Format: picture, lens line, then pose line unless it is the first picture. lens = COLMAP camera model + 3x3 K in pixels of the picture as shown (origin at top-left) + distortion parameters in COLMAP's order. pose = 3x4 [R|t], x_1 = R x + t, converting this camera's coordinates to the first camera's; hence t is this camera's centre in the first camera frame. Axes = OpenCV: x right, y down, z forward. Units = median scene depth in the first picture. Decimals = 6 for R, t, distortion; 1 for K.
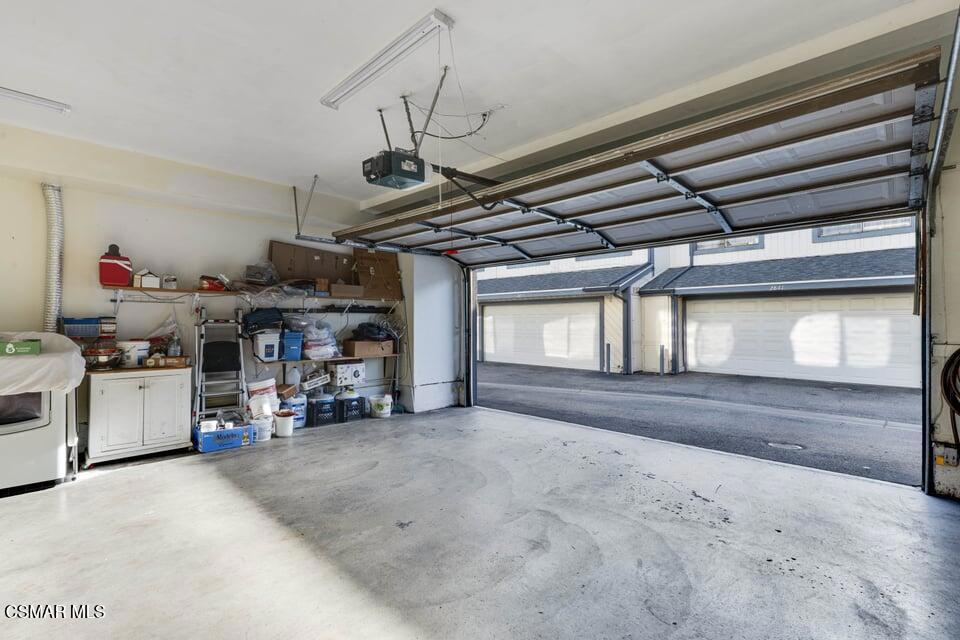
lens RADIAL K [[432.4, 0, 480.0], [0, 432.4, 320.0], [0, 0, 1]] dist [-0.004264, -0.000199]
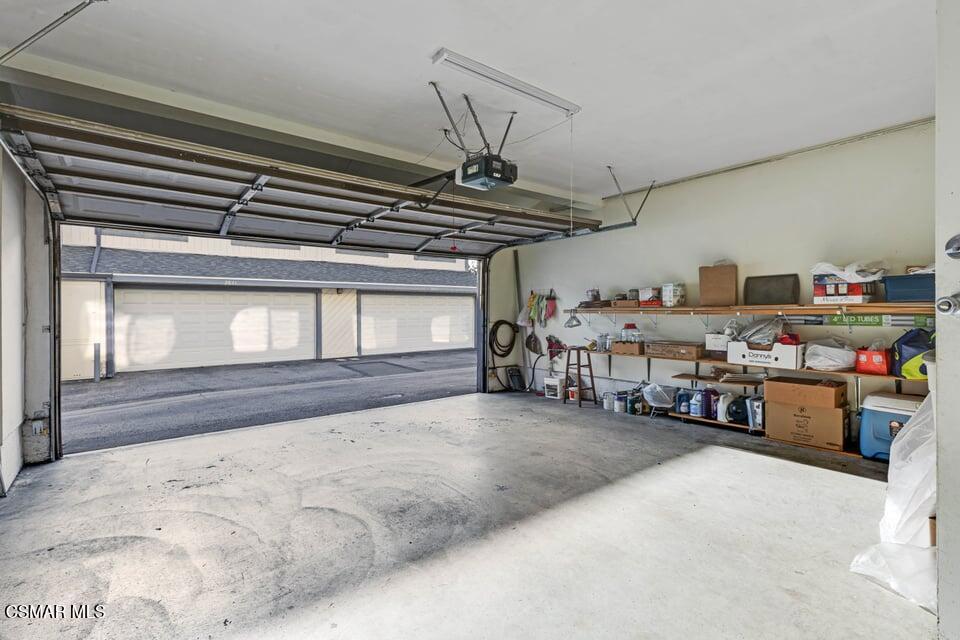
lens RADIAL K [[441.2, 0, 478.7], [0, 441.2, 310.6], [0, 0, 1]] dist [0.000239, -0.000087]
pose [[0.131500, 0.006822, 0.991293, -0.343889], [-0.001584, 0.999976, -0.006672, 0.002207], [-0.991315, -0.000693, 0.131508, 0.230321]]
